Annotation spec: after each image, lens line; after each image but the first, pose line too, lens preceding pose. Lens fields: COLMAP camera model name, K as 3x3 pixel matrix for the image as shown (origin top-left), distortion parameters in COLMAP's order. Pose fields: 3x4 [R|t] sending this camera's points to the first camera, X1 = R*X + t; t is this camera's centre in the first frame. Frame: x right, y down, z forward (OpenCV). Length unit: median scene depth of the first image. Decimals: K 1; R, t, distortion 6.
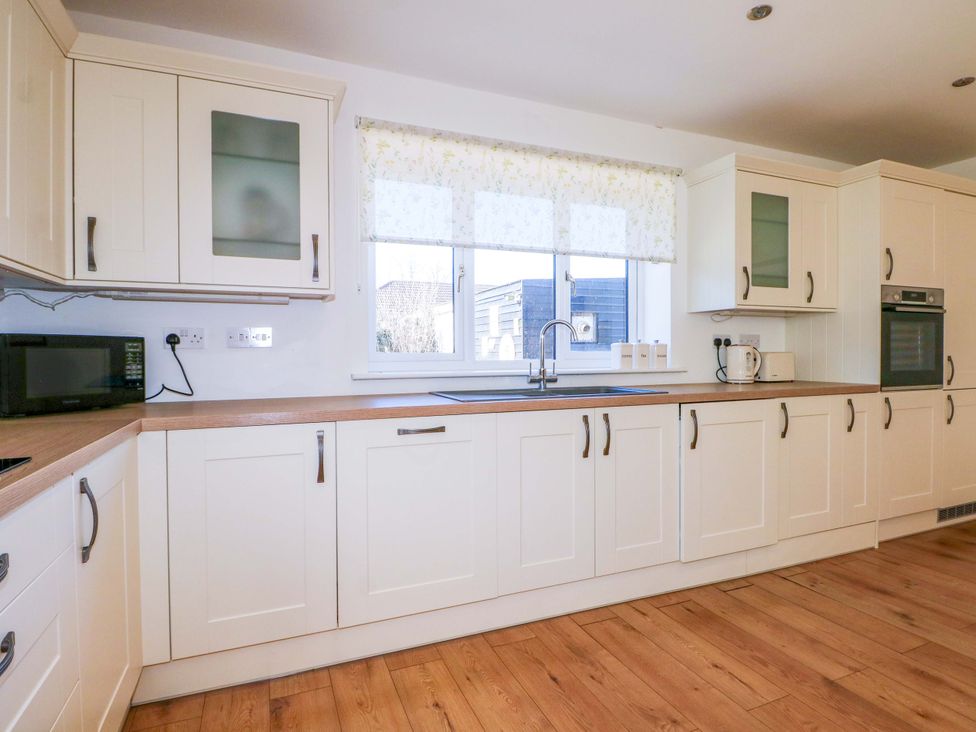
lens RADIAL K [[531.8, 0, 492.0], [0, 531.8, 361.1], [0, 0, 1]] dist [-0.002398, -0.011170]
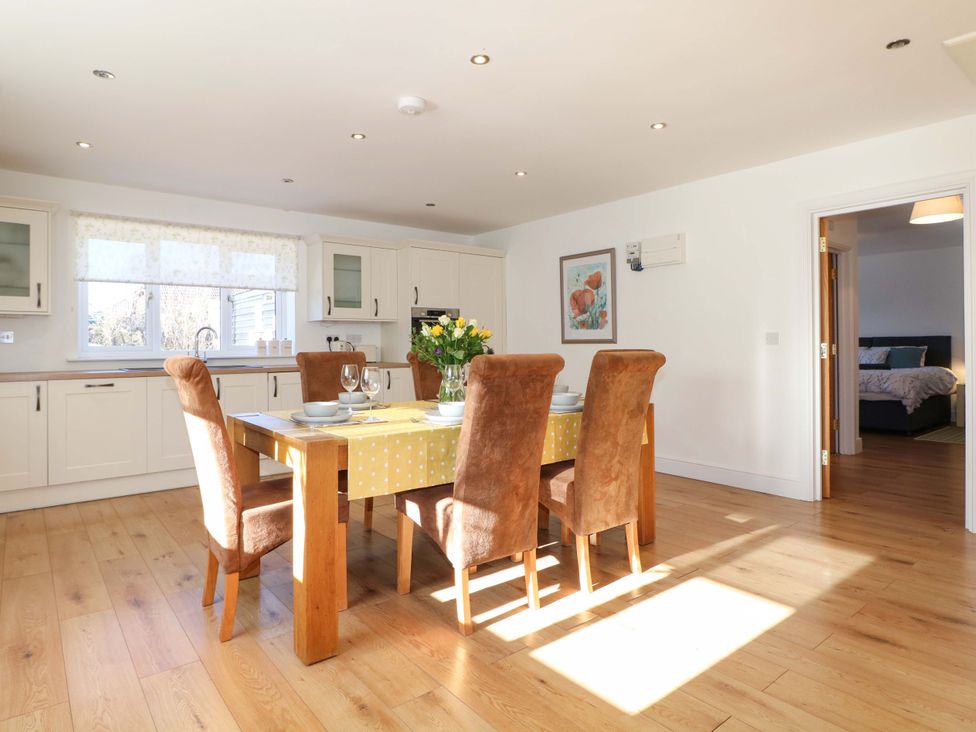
lens RADIAL K [[567.3, 0, 464.1], [0, 567.3, 342.2], [0, 0, 1]] dist [0.002222, -0.014197]
pose [[0.966354, -0.001216, 0.257213, 0.451725], [0.007174, 0.999727, -0.022224, 0.019283], [-0.257116, 0.023321, 0.966099, -0.979139]]
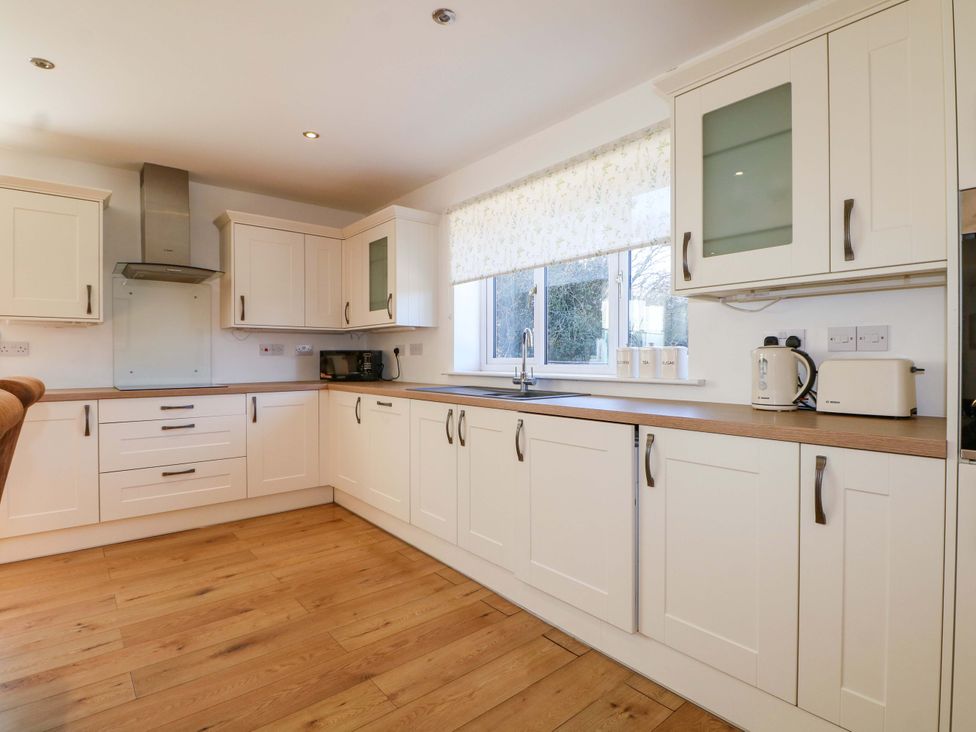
lens RADIAL K [[505.2, 0, 491.5], [0, 505.2, 360.5], [0, 0, 1]] dist [0.001598, -0.015523]
pose [[0.298083, 0.008806, -0.954499, 1.080163], [-0.015011, 0.999877, 0.004537, -0.014253], [0.954422, 0.012976, 0.298178, 0.605851]]
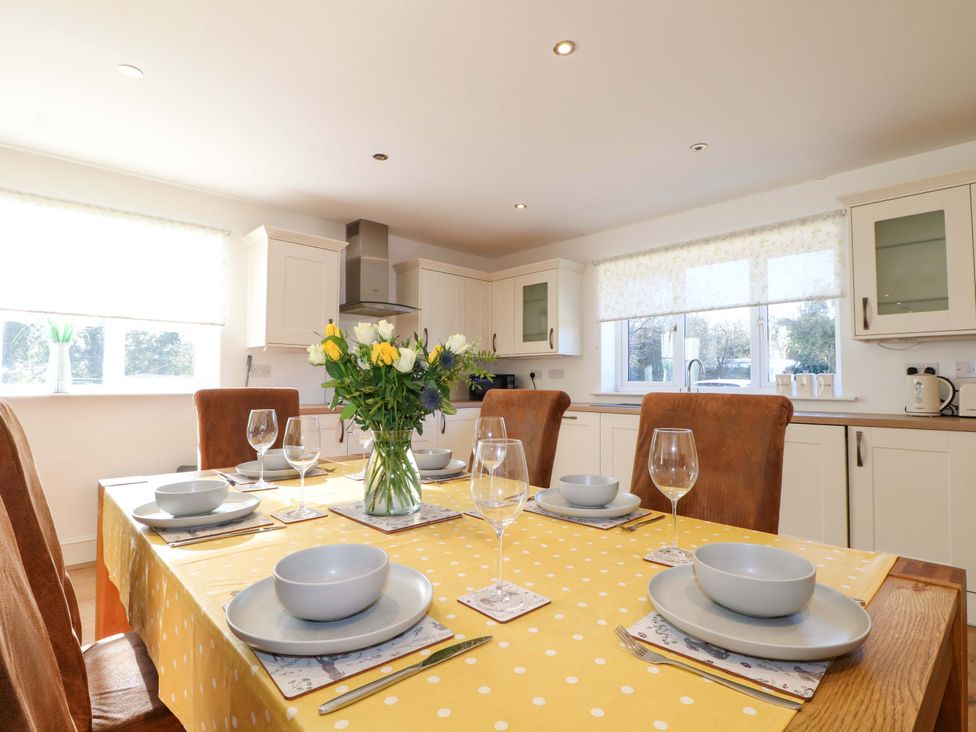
lens RADIAL K [[505.2, 0, 491.5], [0, 505.2, 360.5], [0, 0, 1]] dist [0.001598, -0.015523]
pose [[0.358799, -0.034206, -0.932788, 1.180887], [-0.020783, 0.998788, -0.044621, 0.000117], [0.933183, 0.035396, 0.357653, -0.006852]]
